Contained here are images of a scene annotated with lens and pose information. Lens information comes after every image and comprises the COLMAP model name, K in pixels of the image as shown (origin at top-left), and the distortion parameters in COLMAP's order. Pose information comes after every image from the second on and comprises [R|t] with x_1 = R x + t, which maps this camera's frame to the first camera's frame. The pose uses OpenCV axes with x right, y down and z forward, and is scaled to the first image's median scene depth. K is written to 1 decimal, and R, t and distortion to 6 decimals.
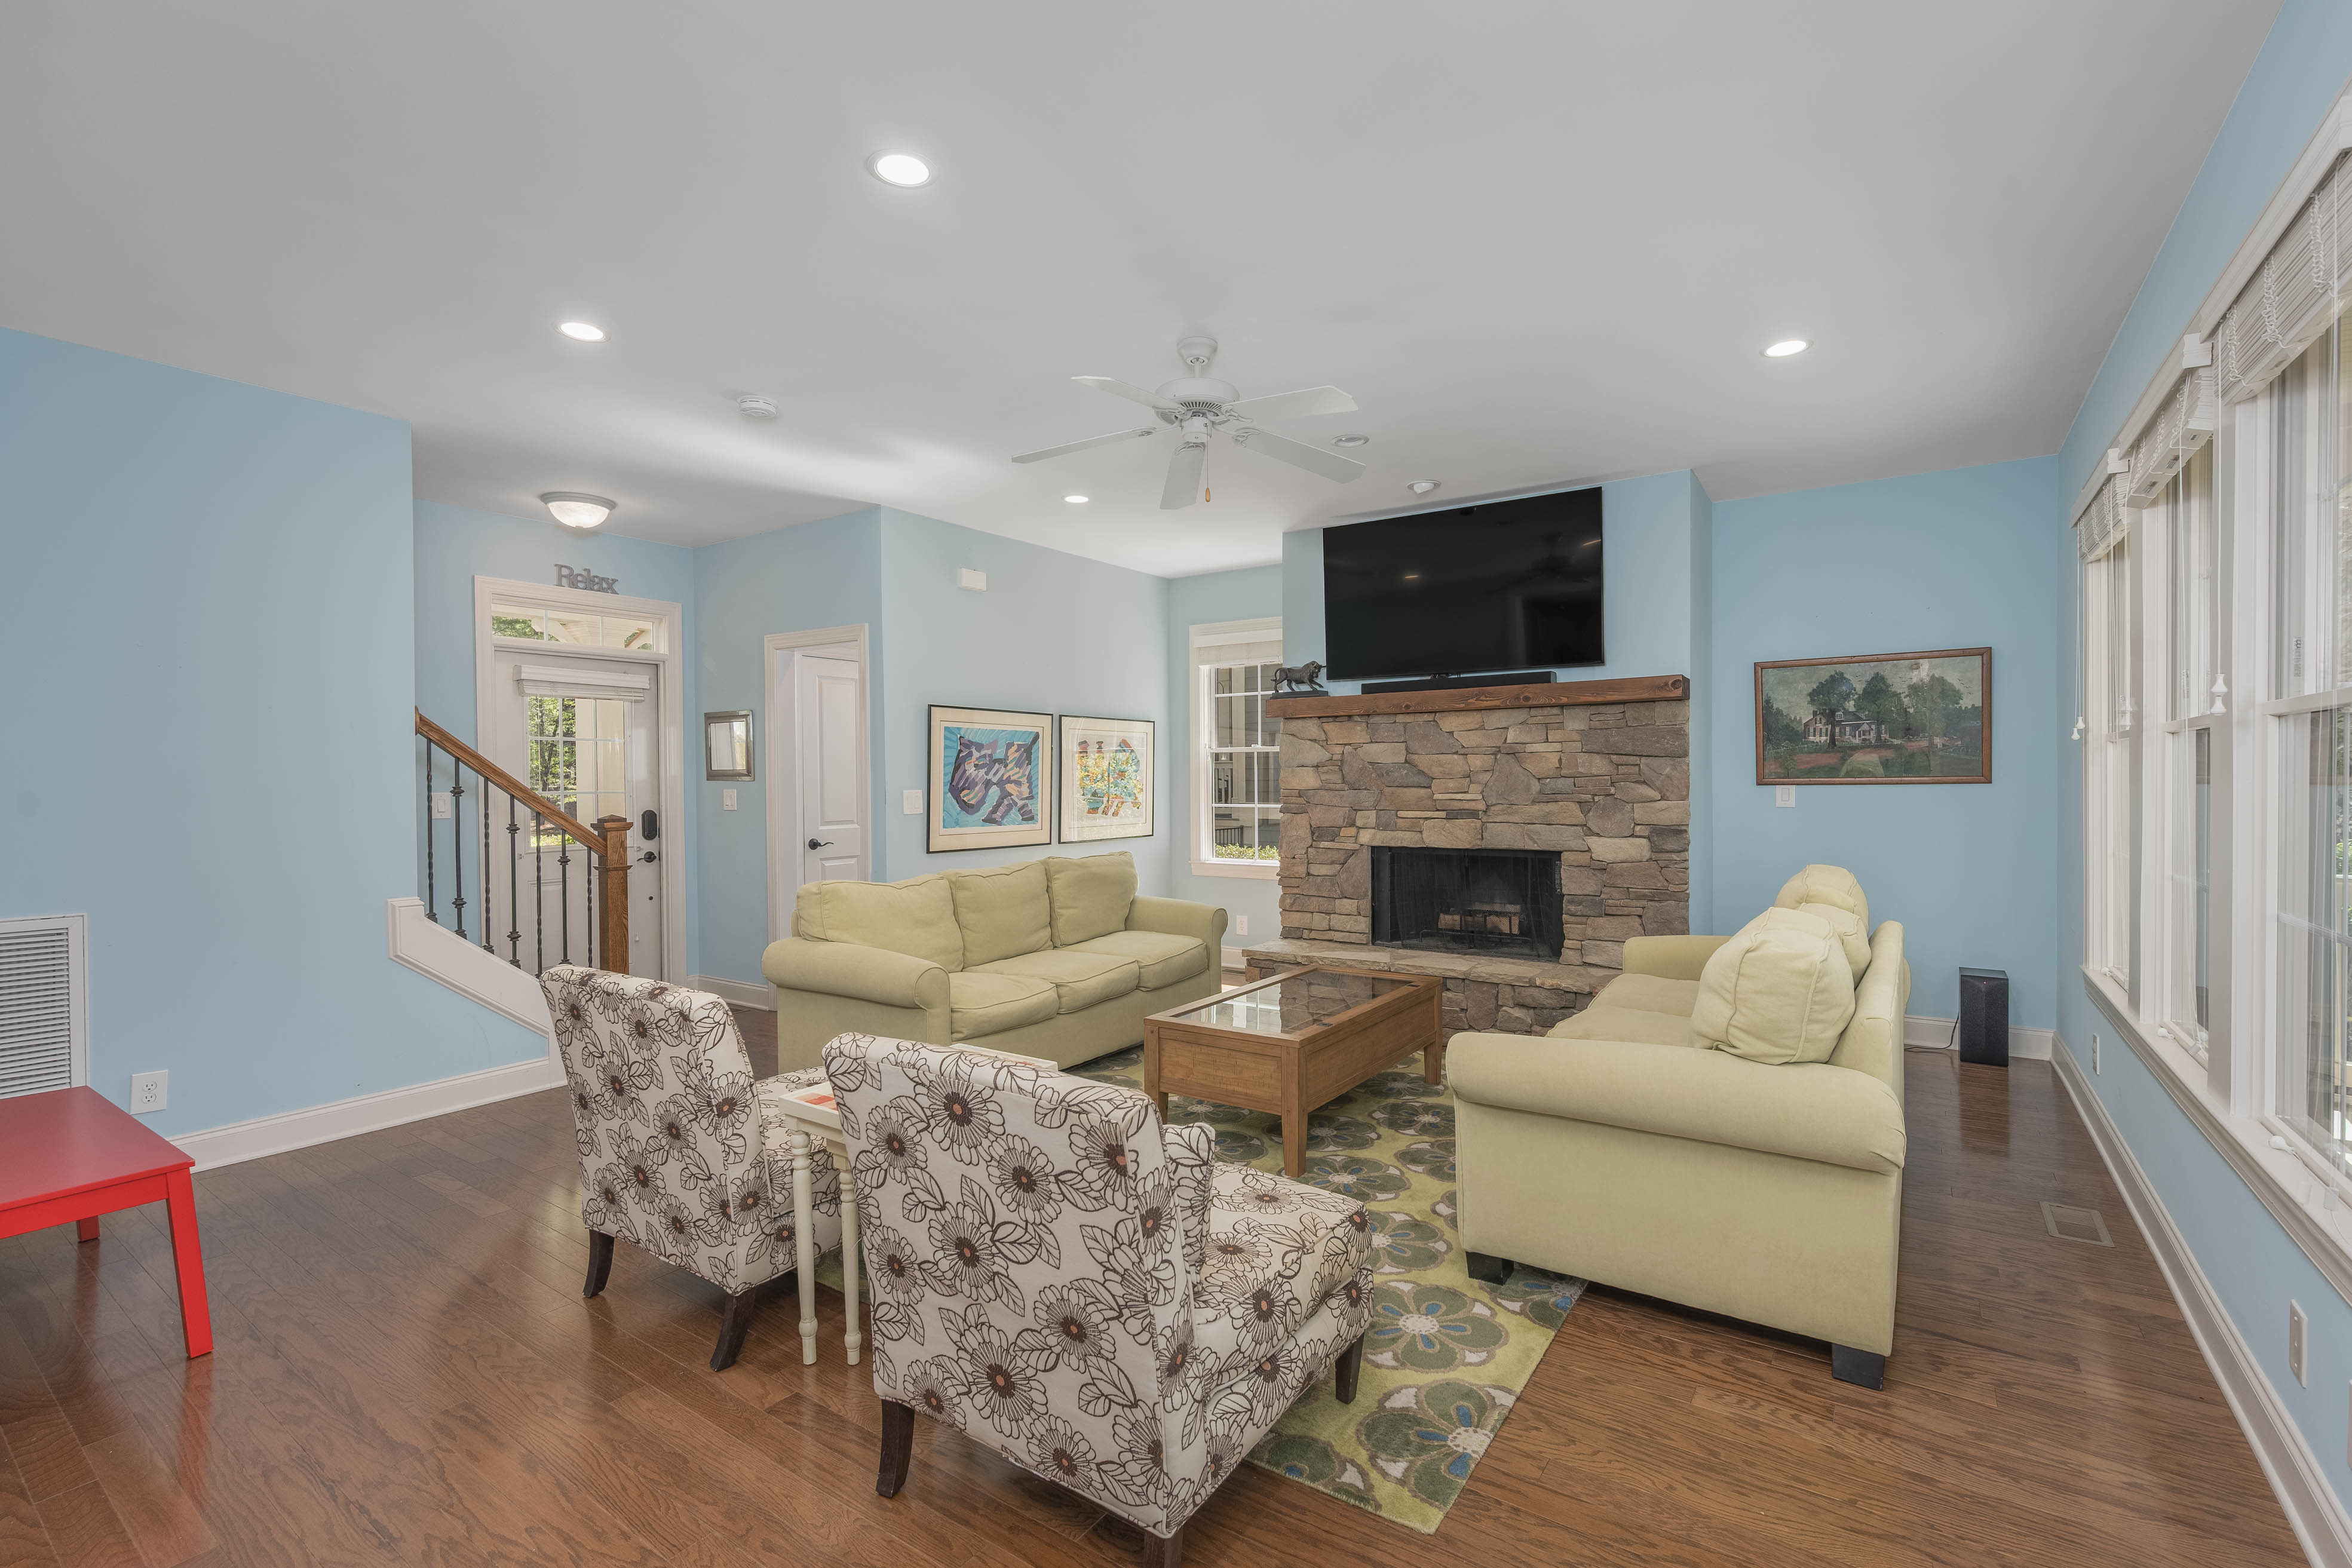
lens RADIAL K [[1050.0, 0, 1177.8], [0, 1050.0, 782.8], [0, 0, 1]] dist [-0.002674, -0.000585]
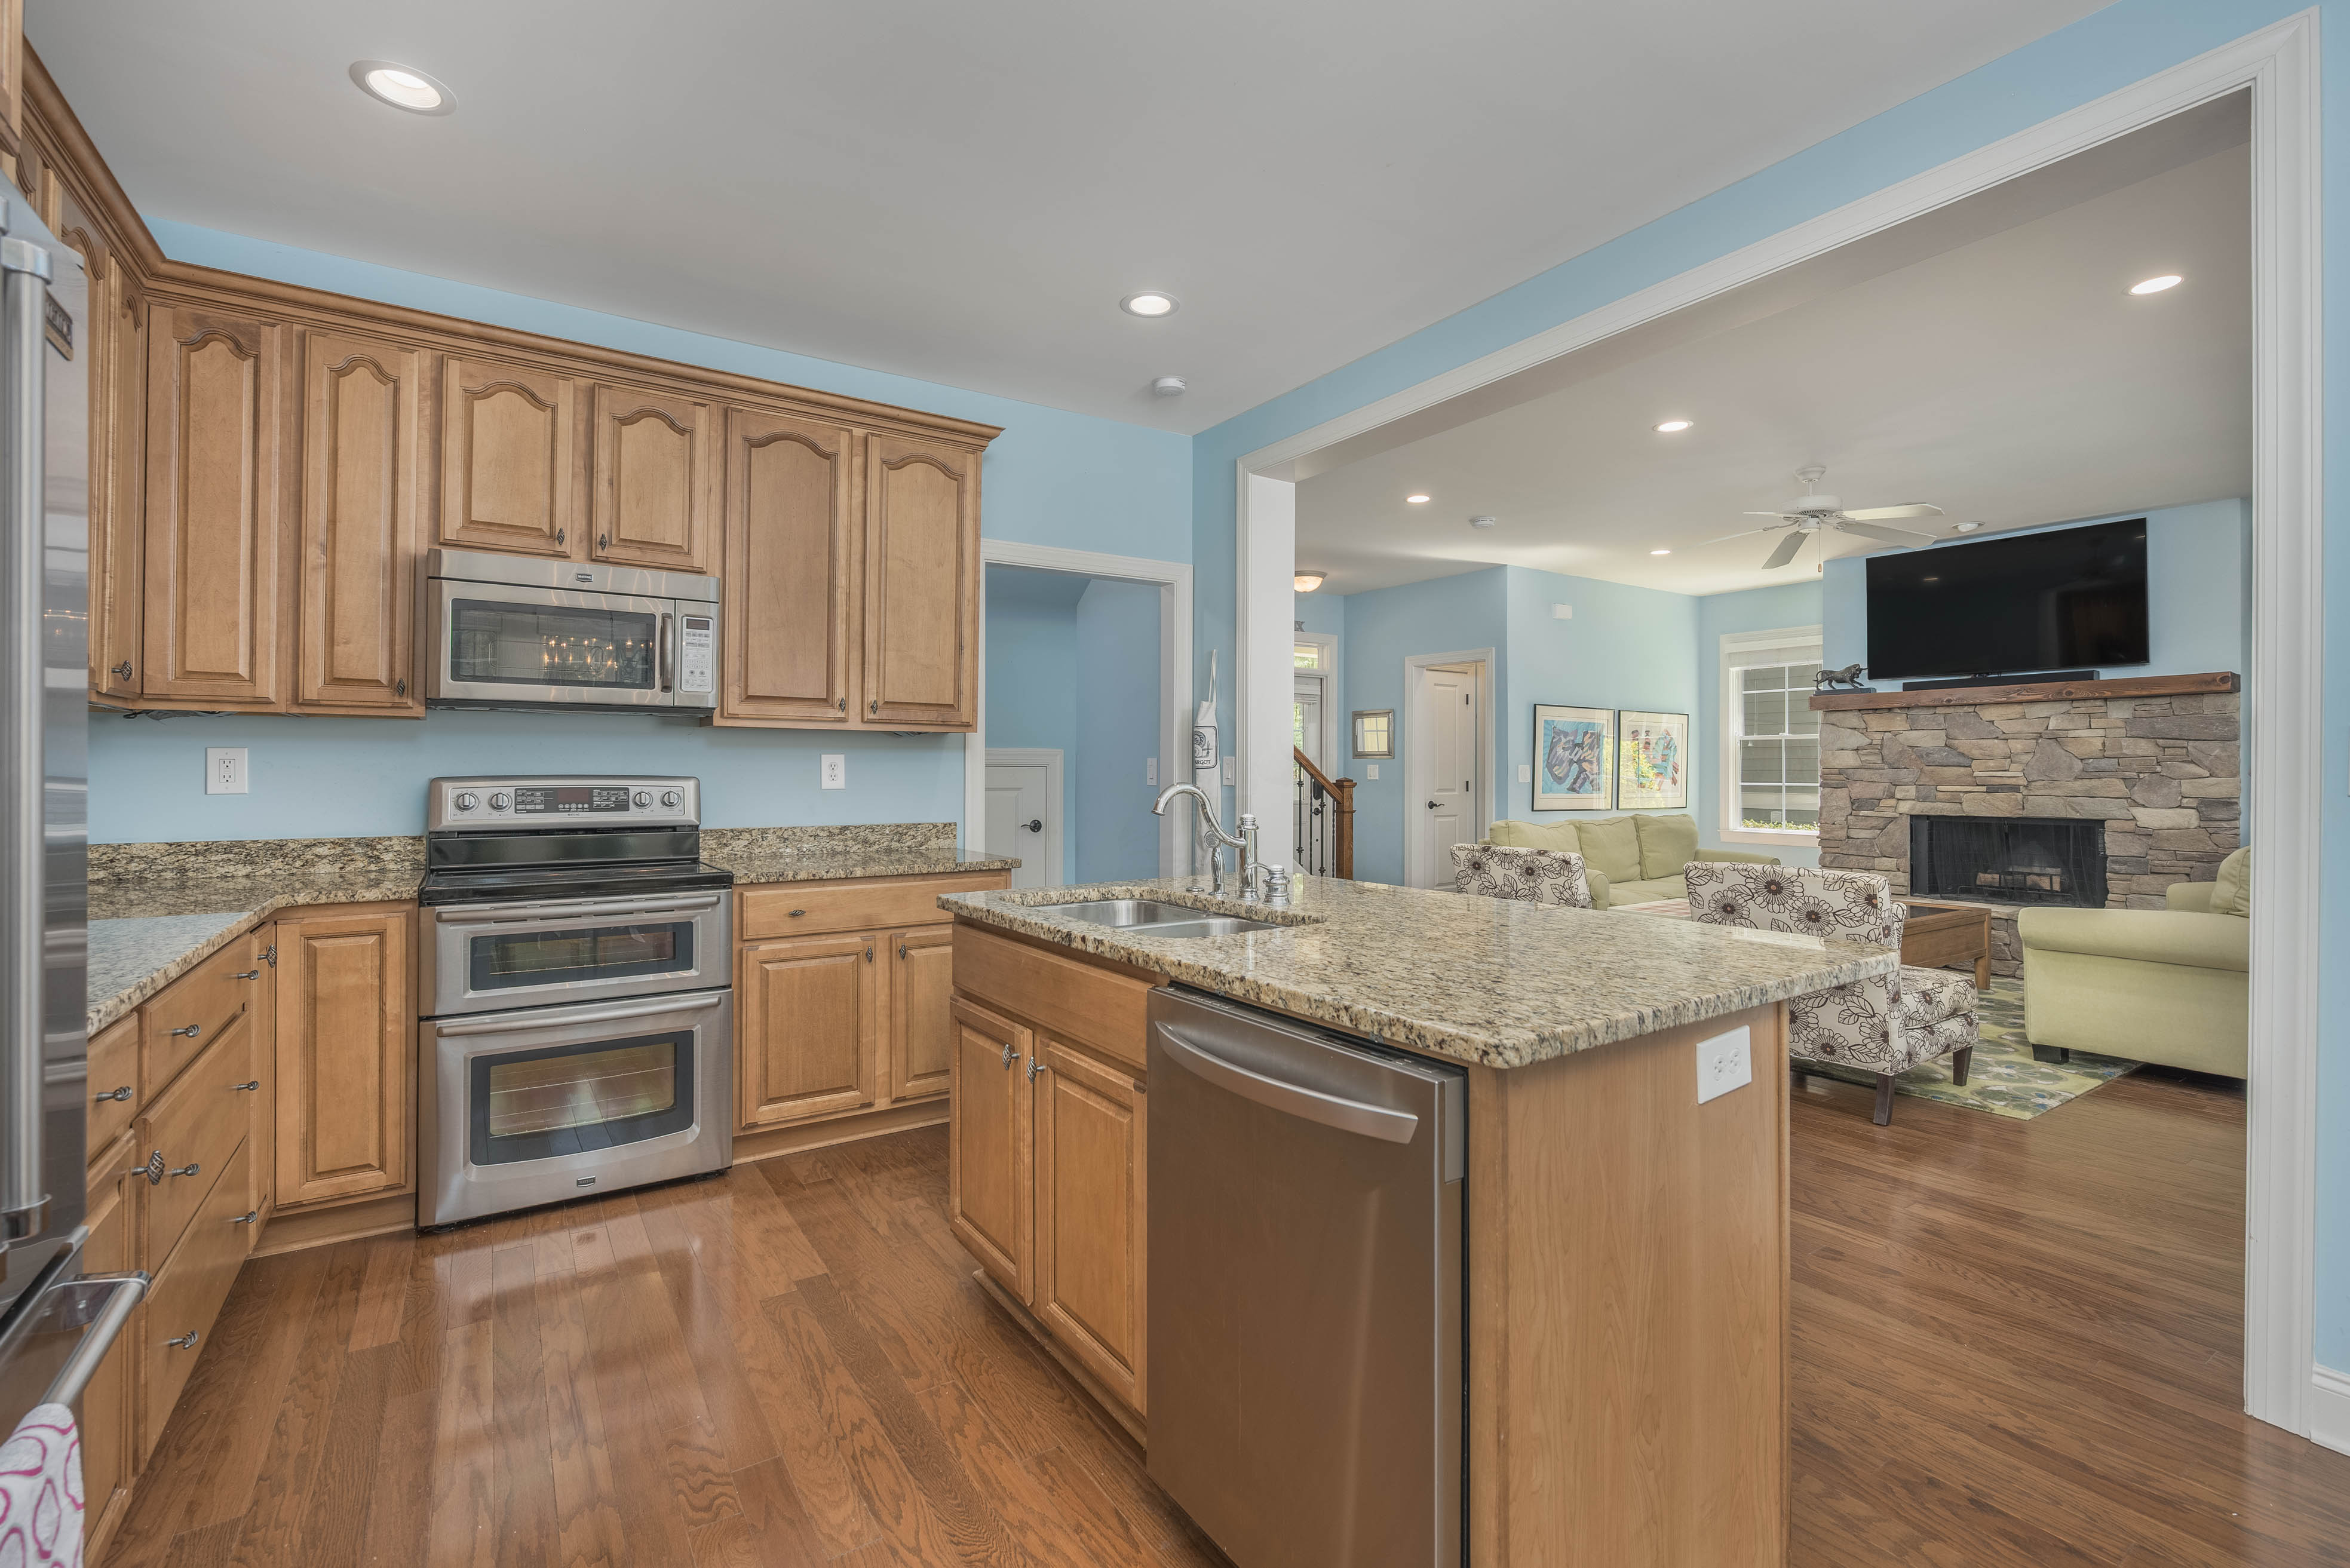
lens RADIAL K [[1049.2, 0, 1177.6], [0, 1049.2, 756.7], [0, 0, 1]] dist [-0.002674, -0.000585]
pose [[0.931170, 0.005464, -0.364545, -0.172514], [-0.012407, 0.999783, -0.016706, 0.024584], [0.364375, 0.020079, 0.931036, -0.465113]]
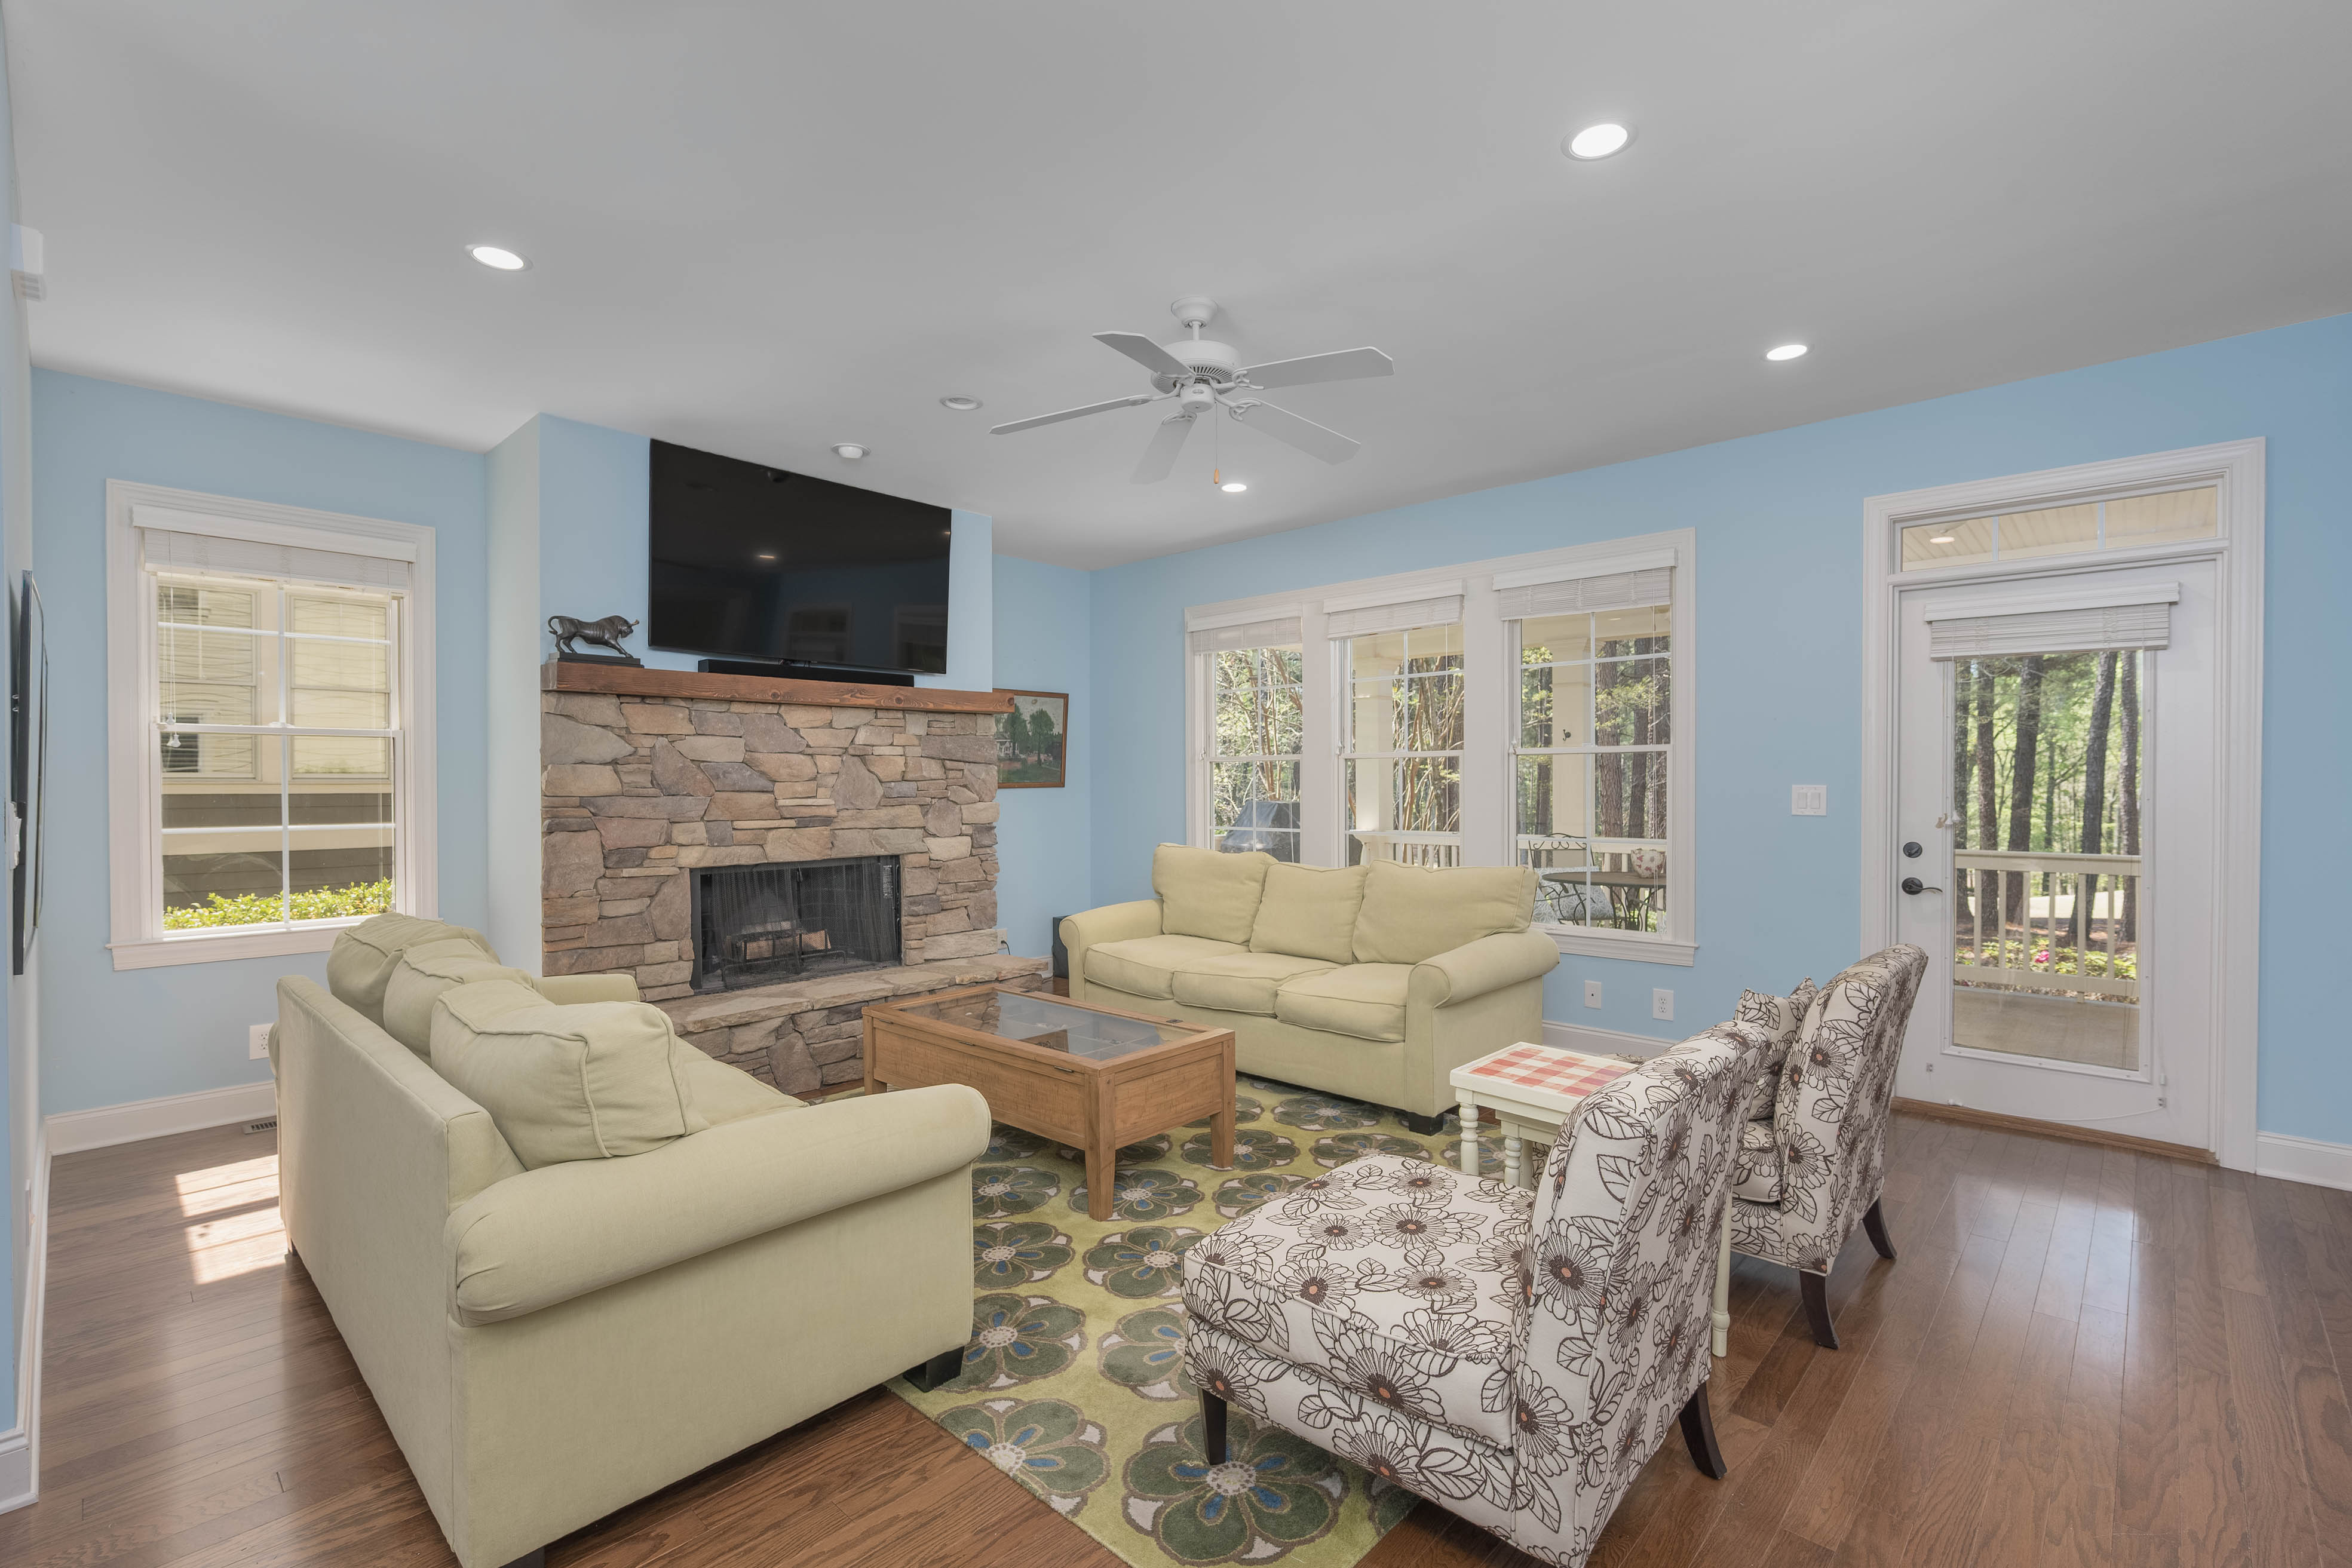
lens RADIAL K [[1050.0, 0, 1200.3], [0, 1050.0, 793.0], [0, 0, 1]] dist [-0.002674, -0.000585]
pose [[0.129590, -0.003403, 0.991562, -0.554767], [0.006240, 0.999977, 0.002616, 0.005192], [-0.991548, 0.005848, 0.129608, 0.546144]]
